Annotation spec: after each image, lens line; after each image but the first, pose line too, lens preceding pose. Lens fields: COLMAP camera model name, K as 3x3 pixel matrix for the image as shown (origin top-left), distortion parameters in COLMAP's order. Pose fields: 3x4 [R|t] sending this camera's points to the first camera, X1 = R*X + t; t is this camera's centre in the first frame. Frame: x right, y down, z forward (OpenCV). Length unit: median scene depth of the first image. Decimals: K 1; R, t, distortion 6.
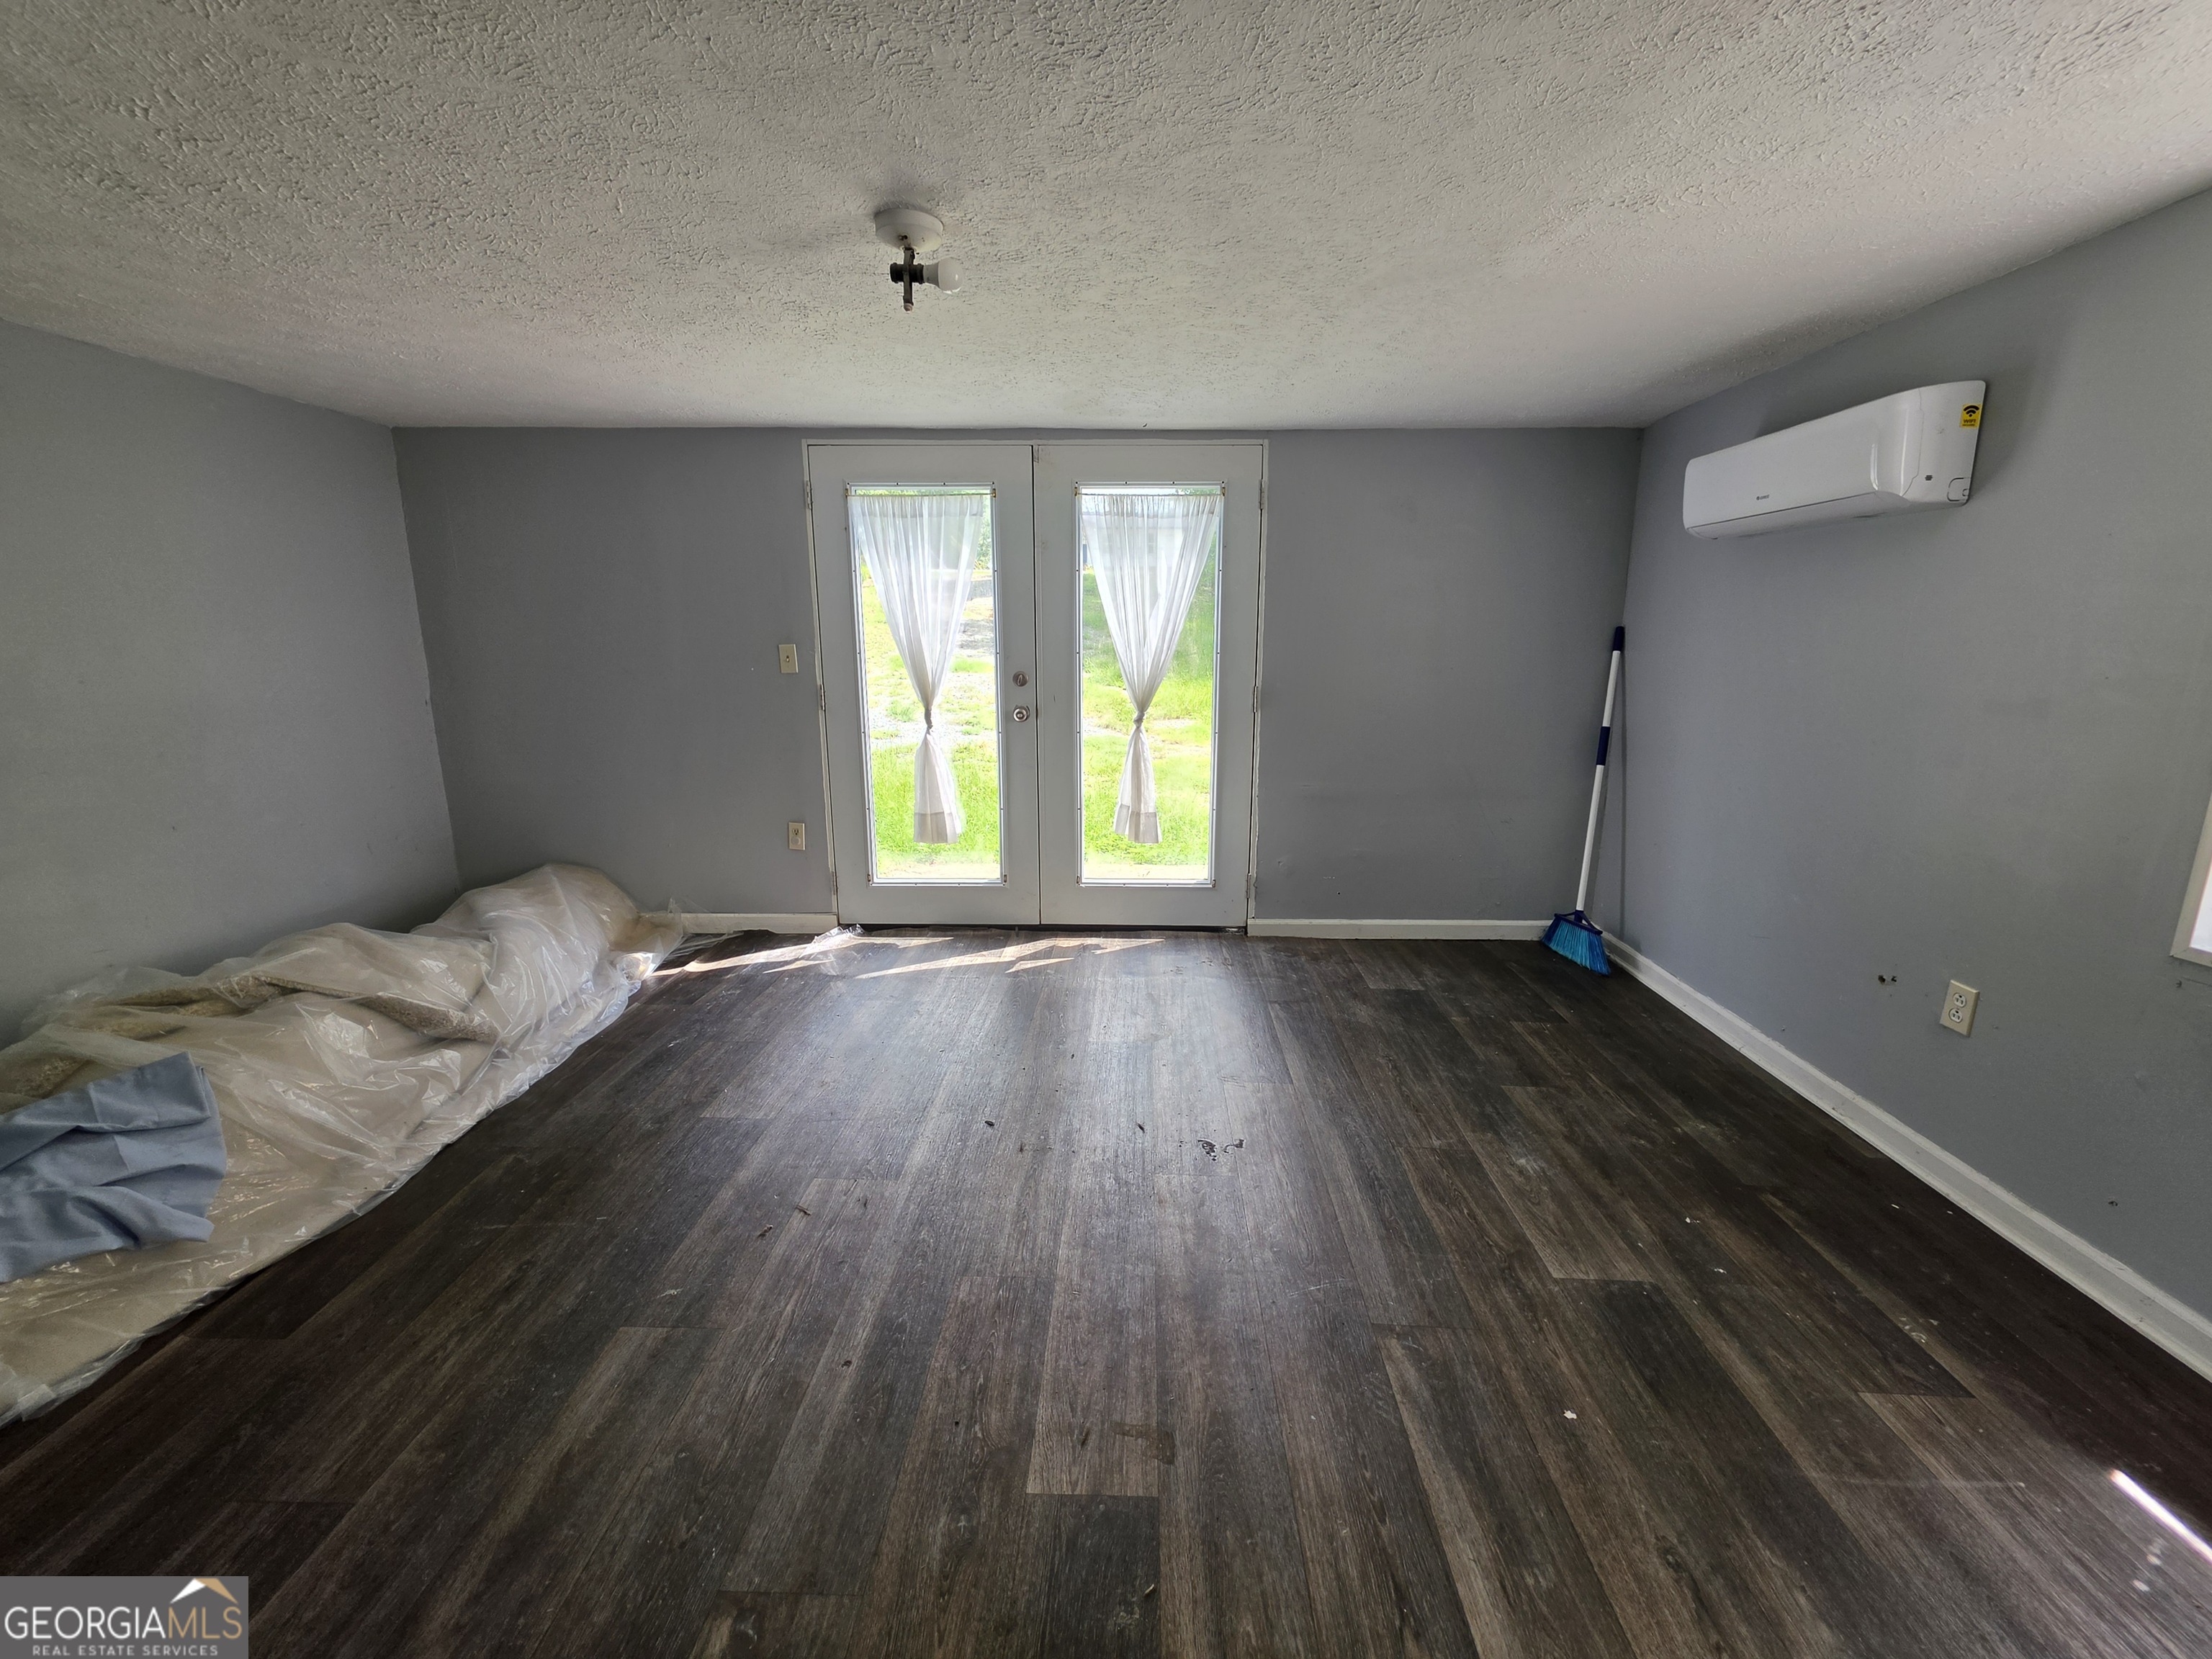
lens RADIAL K [[891.5, 0, 1109.4], [0, 891.5, 826.5], [0, 0, 1]] dist [0.001854, -0.000260]
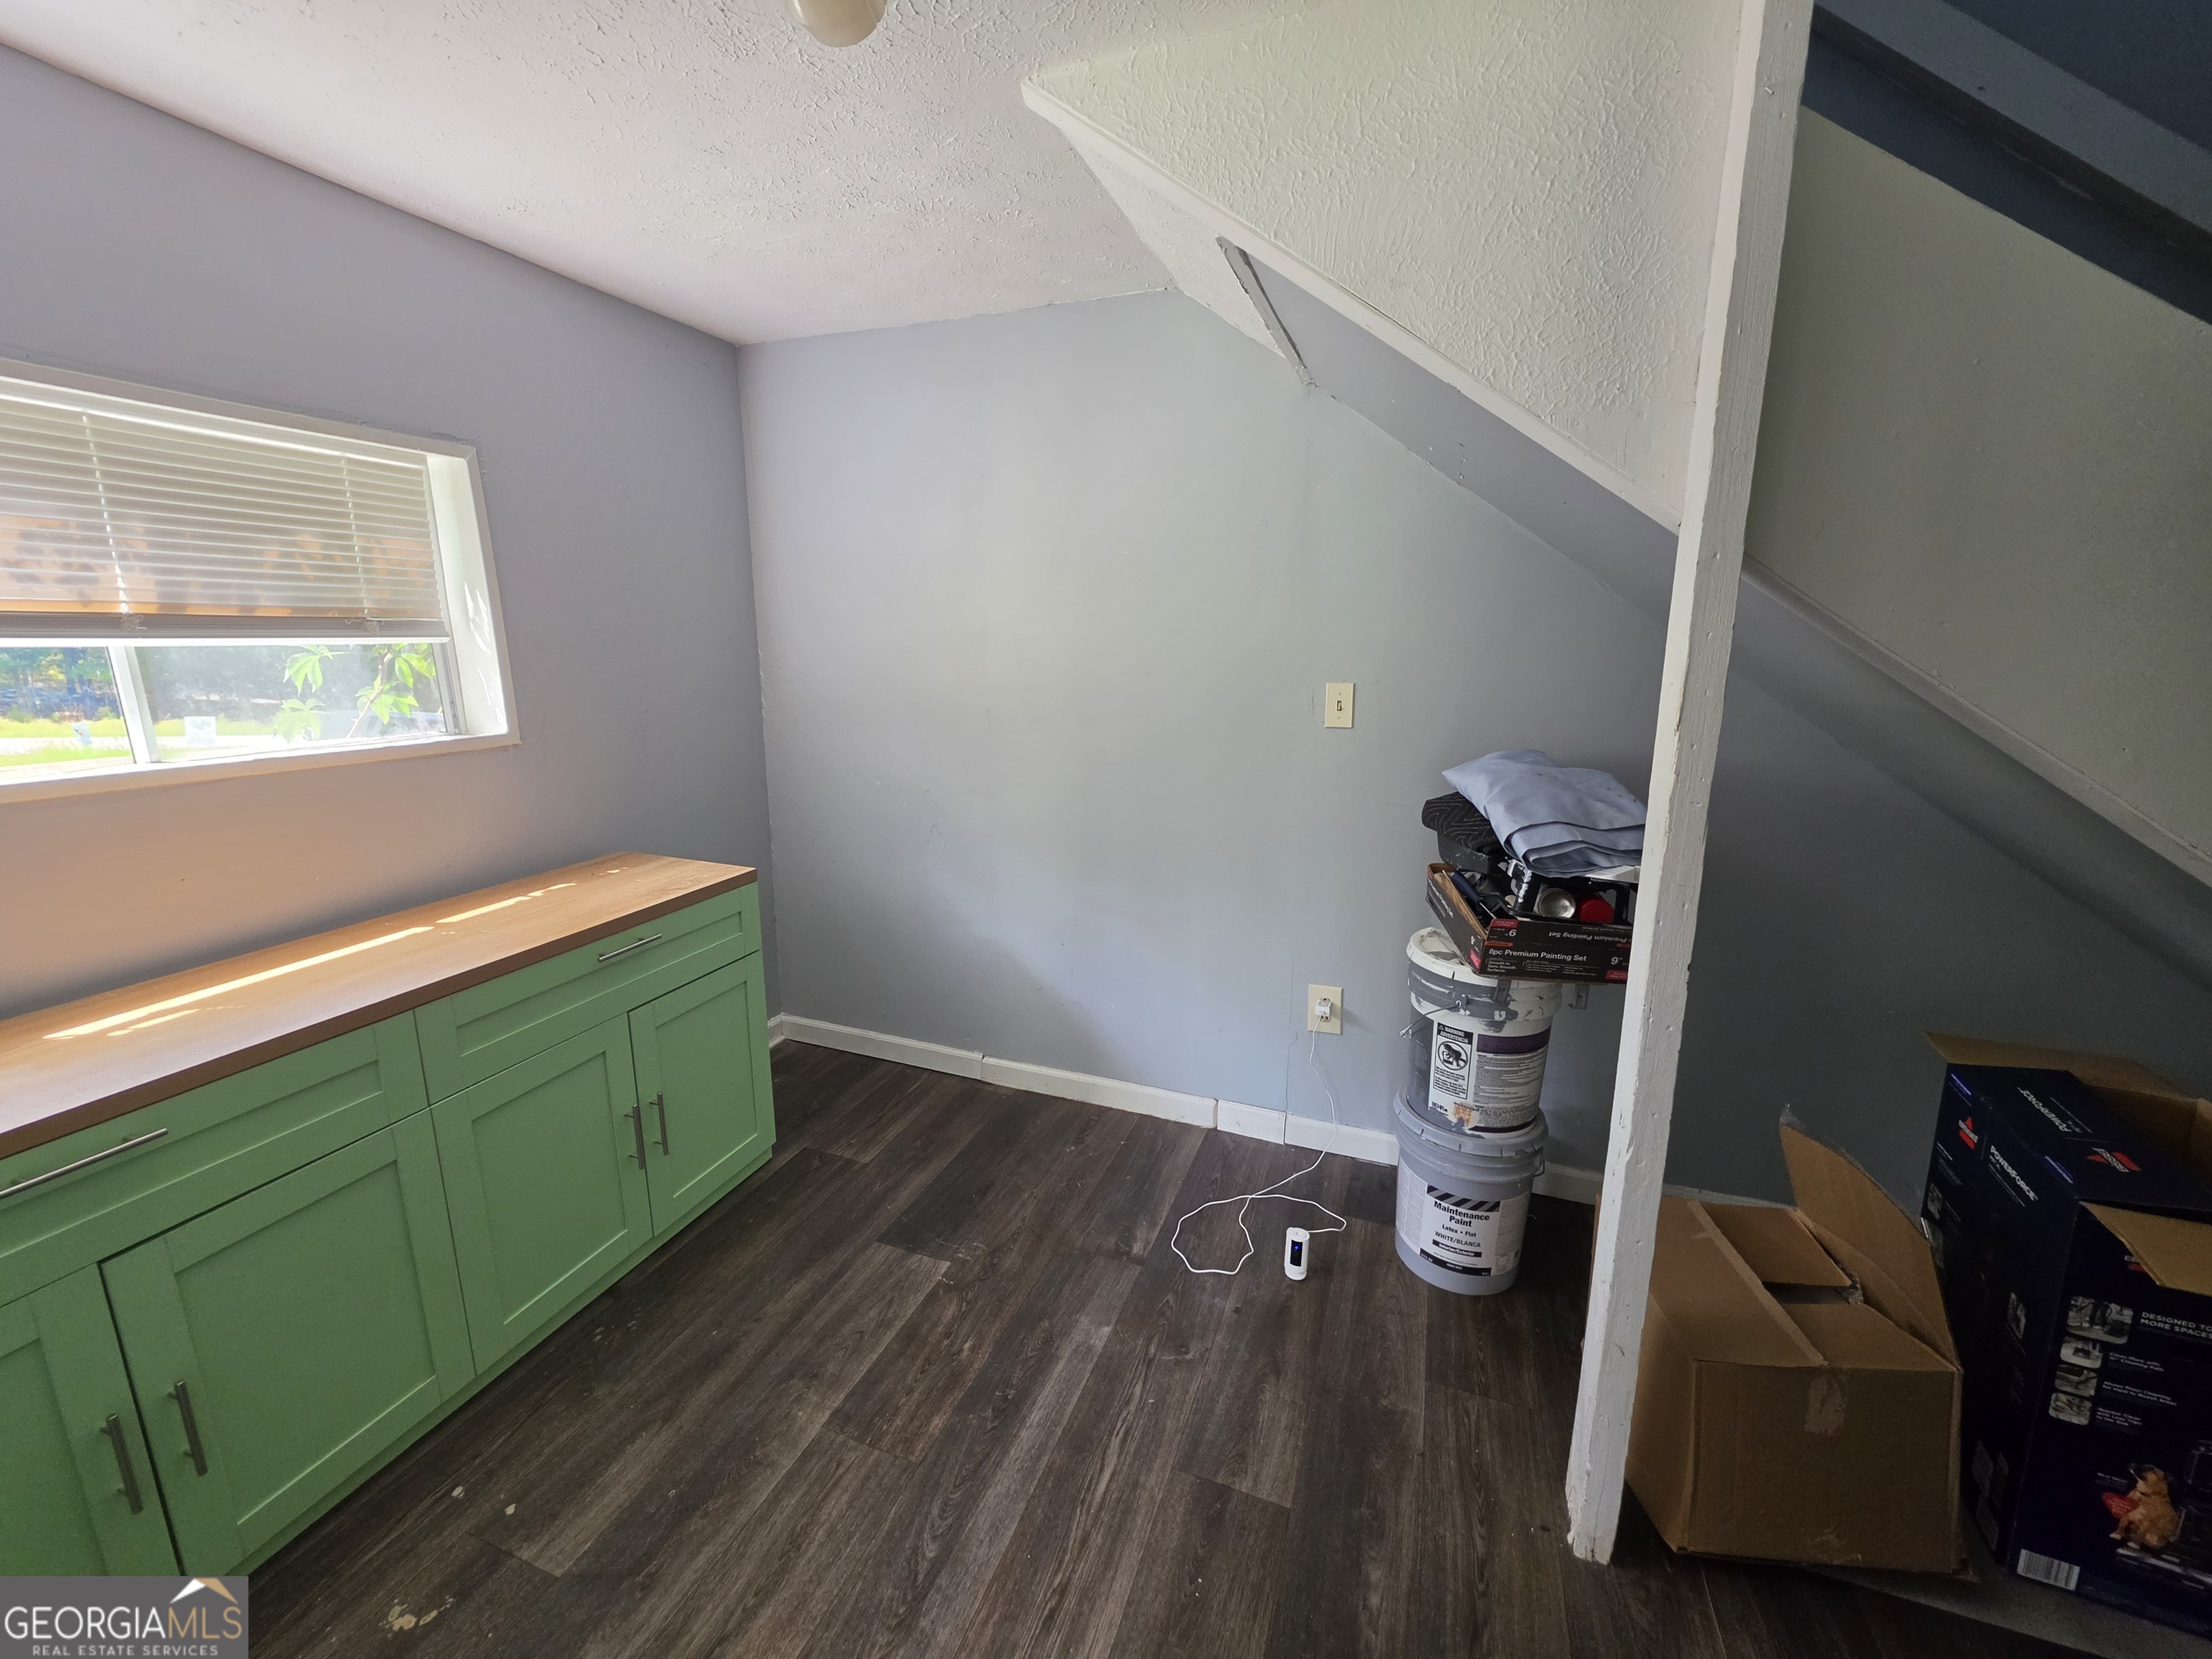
lens RADIAL K [[891.5, 0, 1105.1], [0, 891.5, 825.2], [0, 0, 1]] dist [0.001854, -0.000260]
pose [[-0.946564, -0.068419, 0.315177, 0.010841], [0.067971, 0.912971, 0.402324, -0.405859], [-0.315273, 0.402248, -0.859534, 1.635961]]
